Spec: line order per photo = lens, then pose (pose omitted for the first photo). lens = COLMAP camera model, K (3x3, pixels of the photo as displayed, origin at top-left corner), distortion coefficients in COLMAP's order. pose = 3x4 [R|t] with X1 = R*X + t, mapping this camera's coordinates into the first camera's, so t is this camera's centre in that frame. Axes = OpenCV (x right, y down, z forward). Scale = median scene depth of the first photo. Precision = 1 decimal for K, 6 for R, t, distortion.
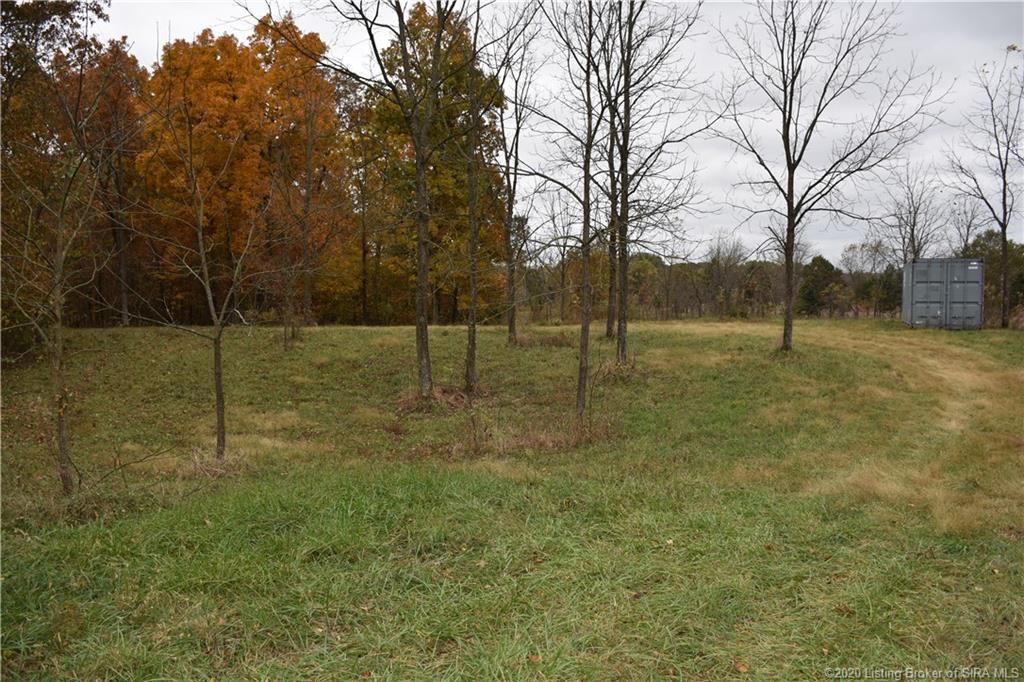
lens RADIAL K [[817.1, 0, 510.3], [0, 817.1, 341.5], [0, 0, 1]] dist [-0.137207, 0.099131]
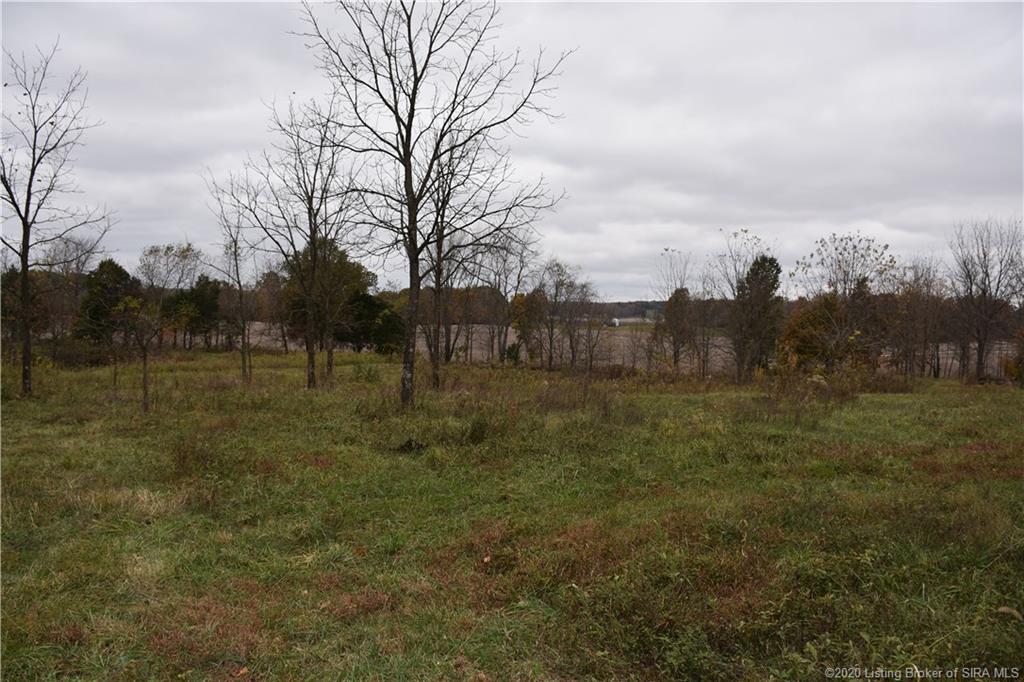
lens RADIAL K [[817.1, 0, 518.7], [0, 817.1, 343.2], [0, 0, 1]] dist [-0.137207, 0.099131]
pose [[0.694527, -0.020895, 0.719163, 0.126030], [0.010412, 0.999765, 0.018992, -0.041016], [-0.719391, -0.005703, 0.694581, 0.232634]]
